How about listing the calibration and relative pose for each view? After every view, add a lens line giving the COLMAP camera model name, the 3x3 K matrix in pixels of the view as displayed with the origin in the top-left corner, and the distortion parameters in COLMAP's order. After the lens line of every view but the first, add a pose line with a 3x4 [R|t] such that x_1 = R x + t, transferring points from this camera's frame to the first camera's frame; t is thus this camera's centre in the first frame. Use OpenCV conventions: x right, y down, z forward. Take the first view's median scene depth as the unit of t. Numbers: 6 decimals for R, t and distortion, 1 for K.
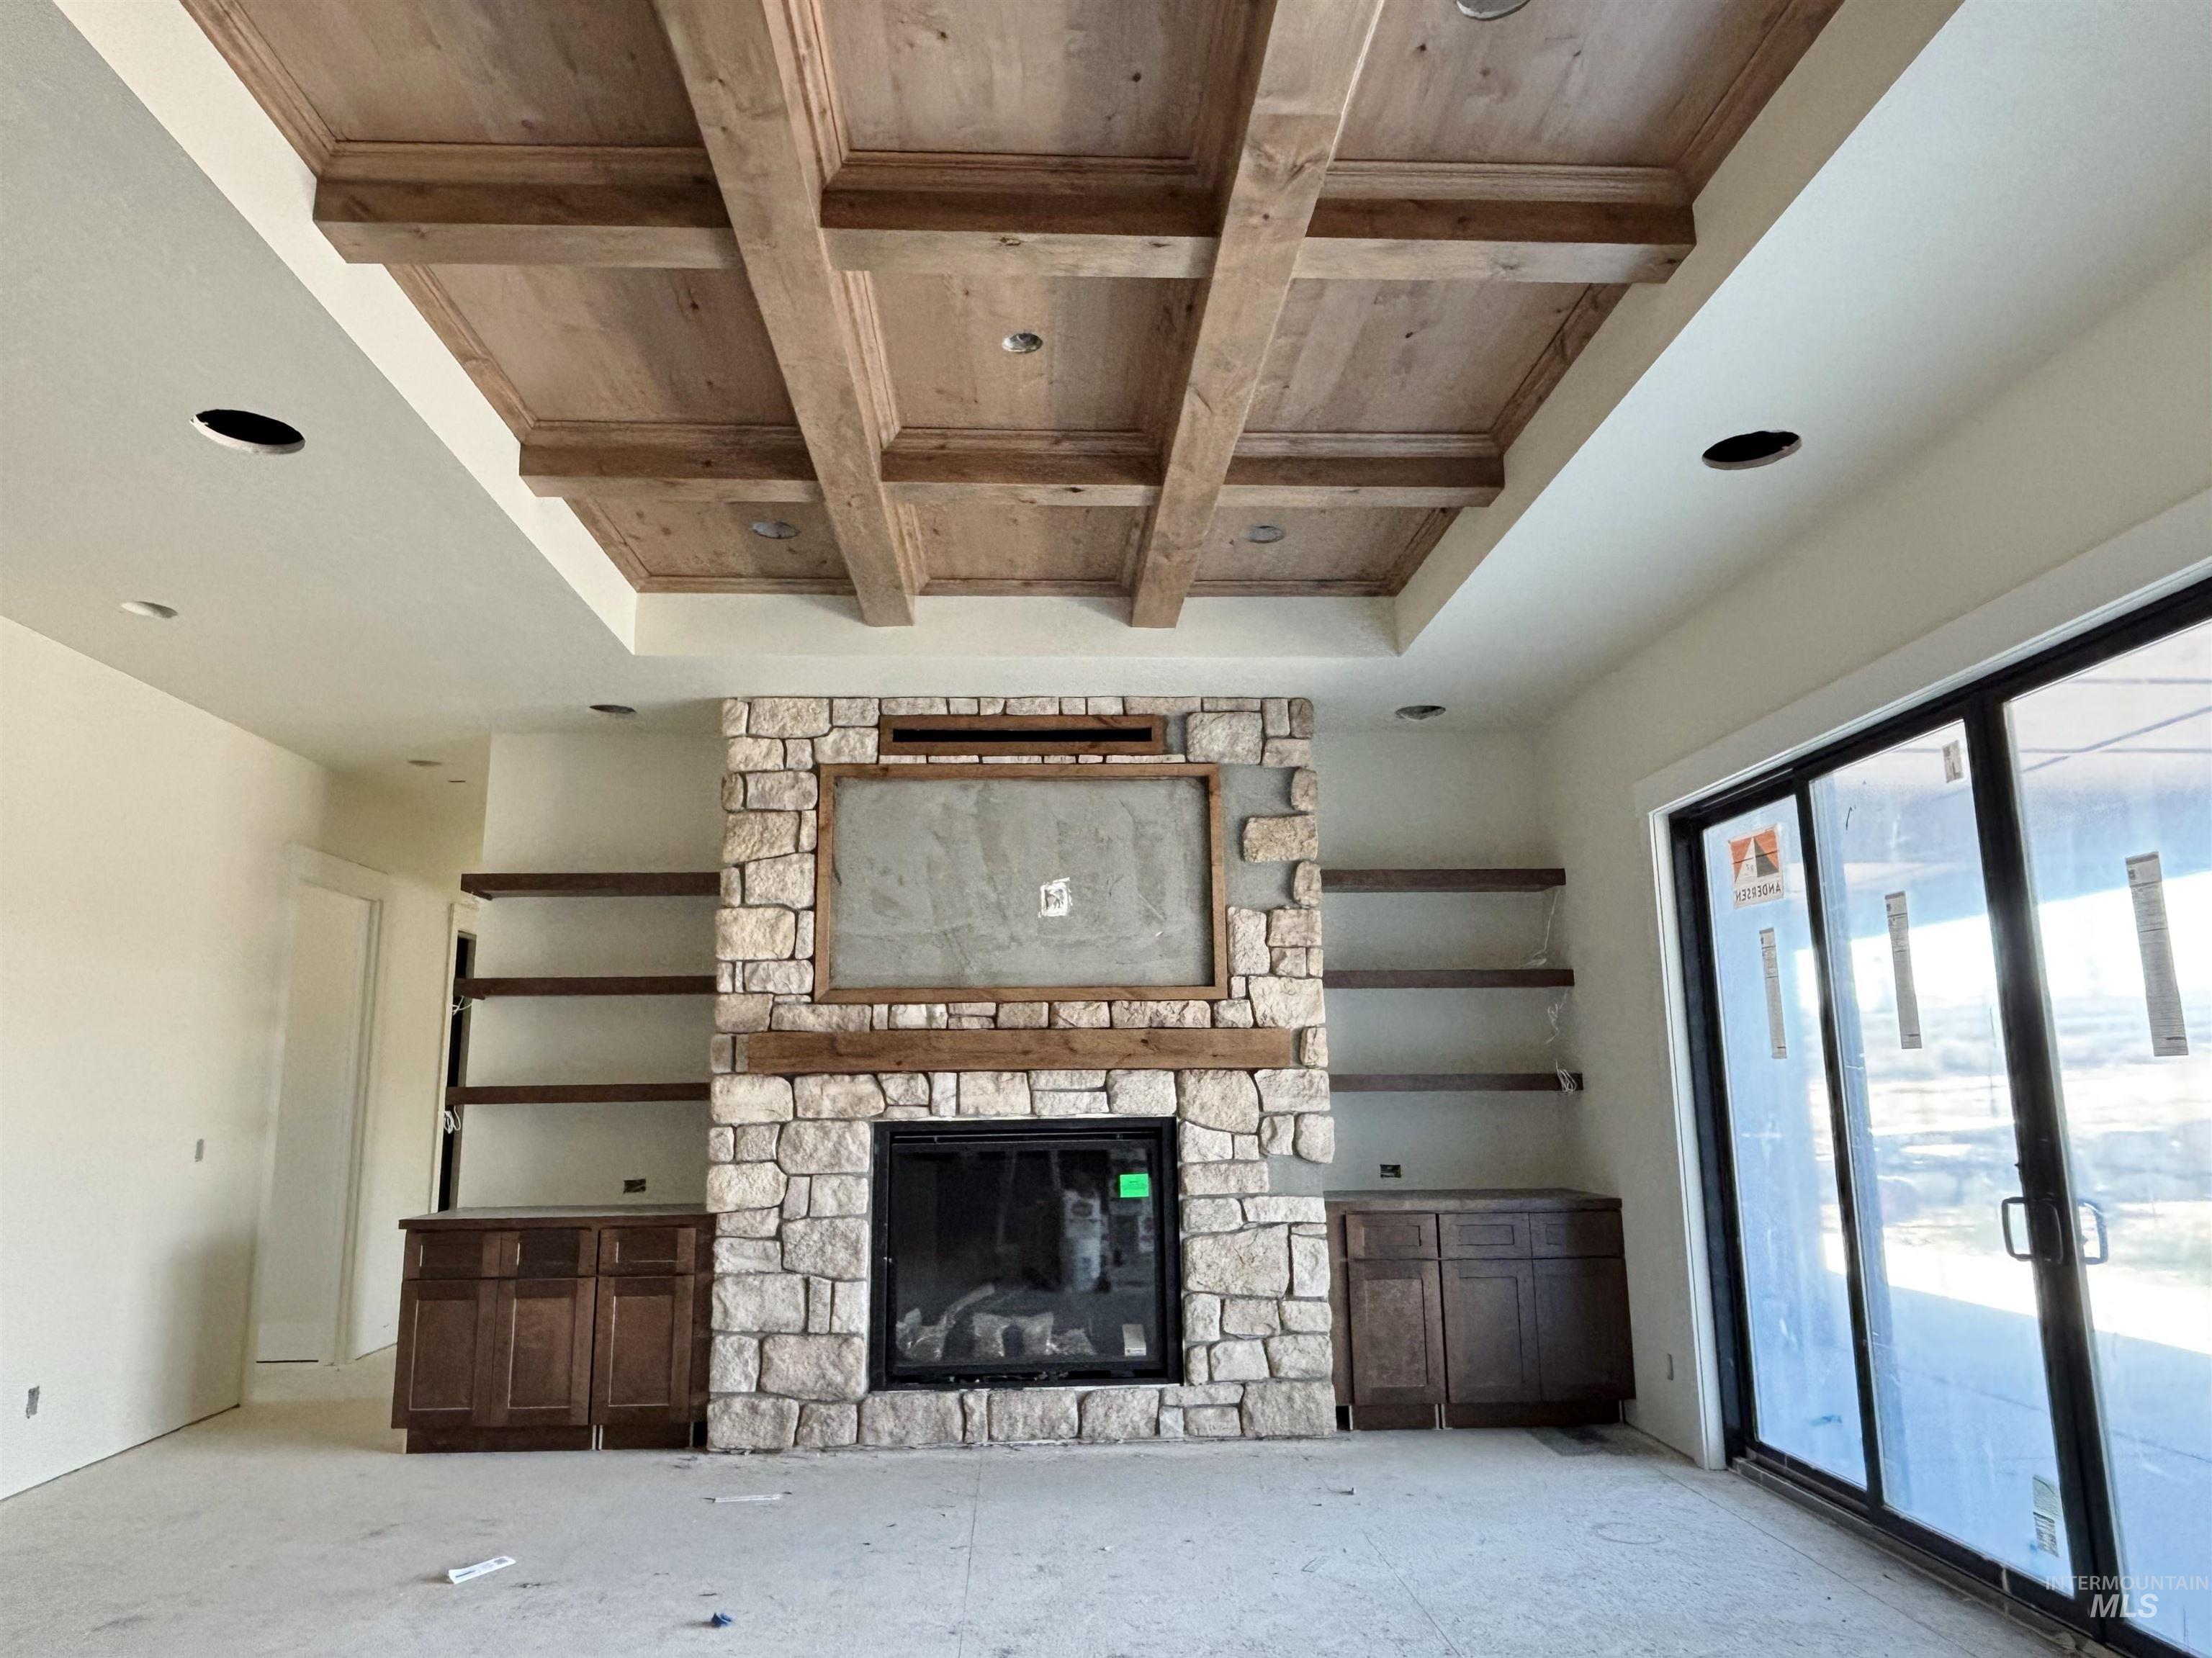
lens RADIAL K [[1388.0, 0, 1105.0], [0, 1388.0, 825.5], [0, 0, 1]] dist [0.017382, -0.013863]
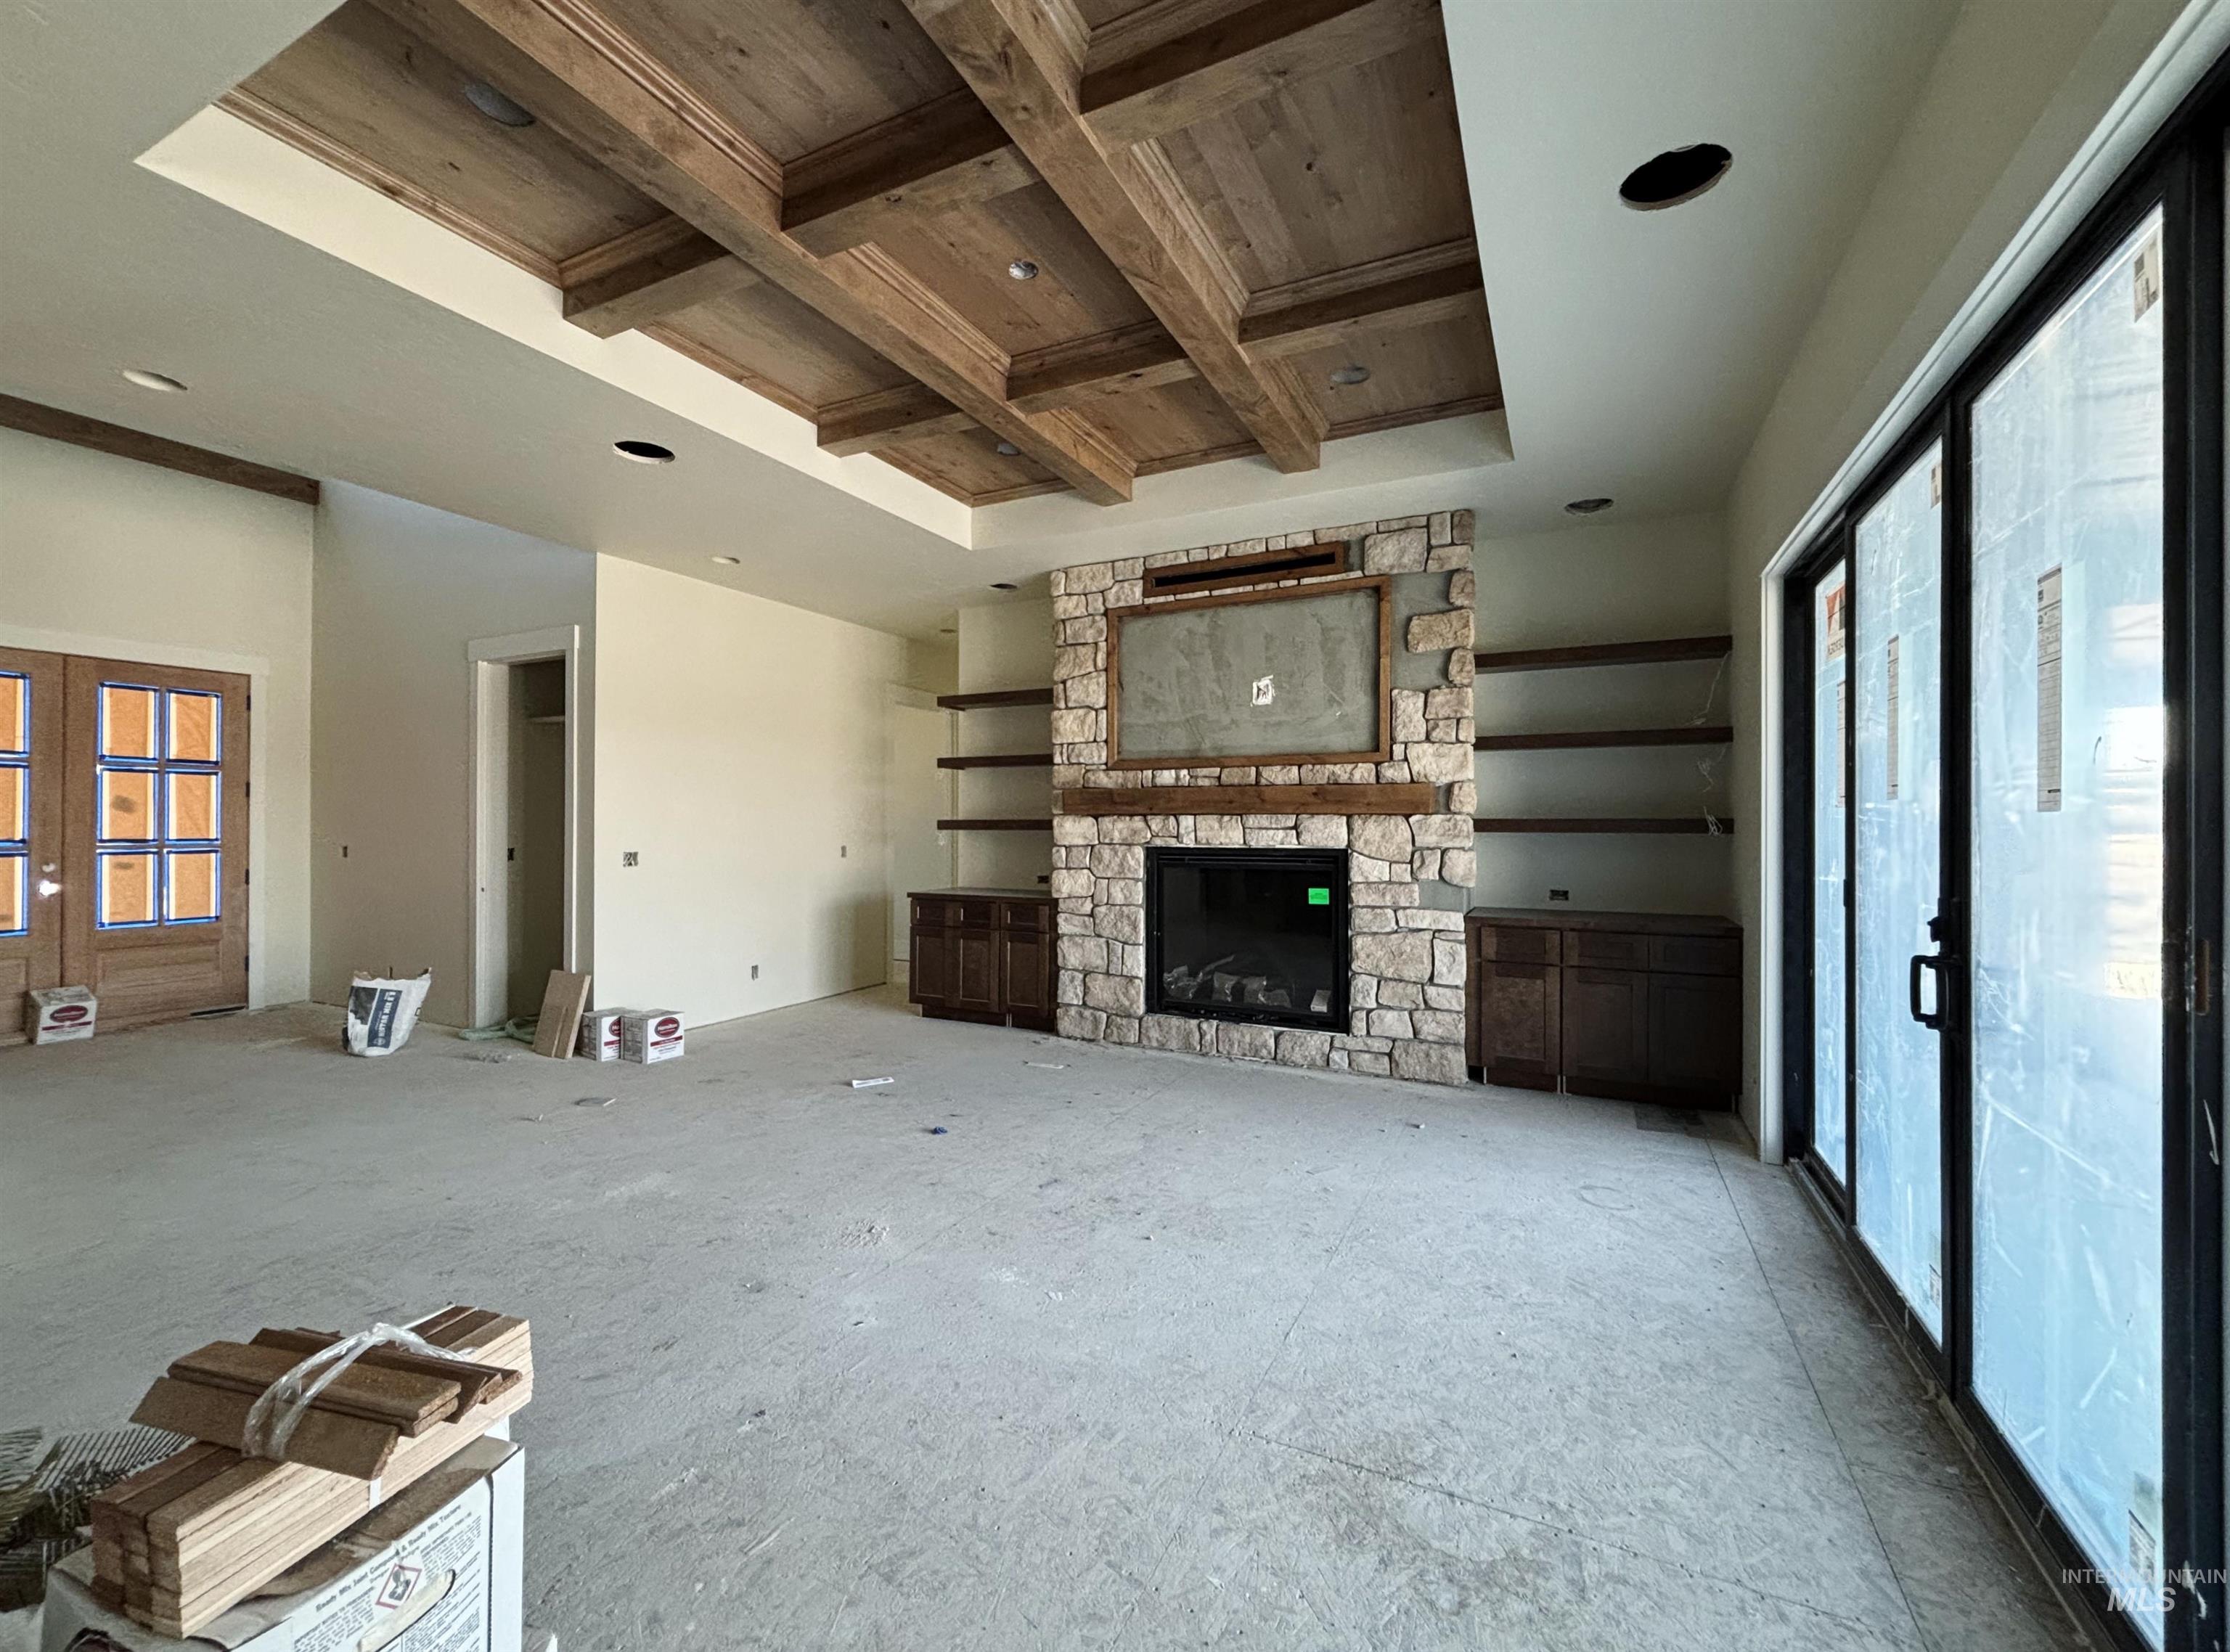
lens RADIAL K [[922.3, 0, 1102.0], [0, 922.3, 831.8], [0, 0, 1]] dist [0.018057, -0.002811]
pose [[0.868208, 0.017712, -0.495884, 0.293049], [0.080526, 0.981086, 0.176029, 0.016022], [0.489622, -0.192761, 0.850361, 0.121661]]
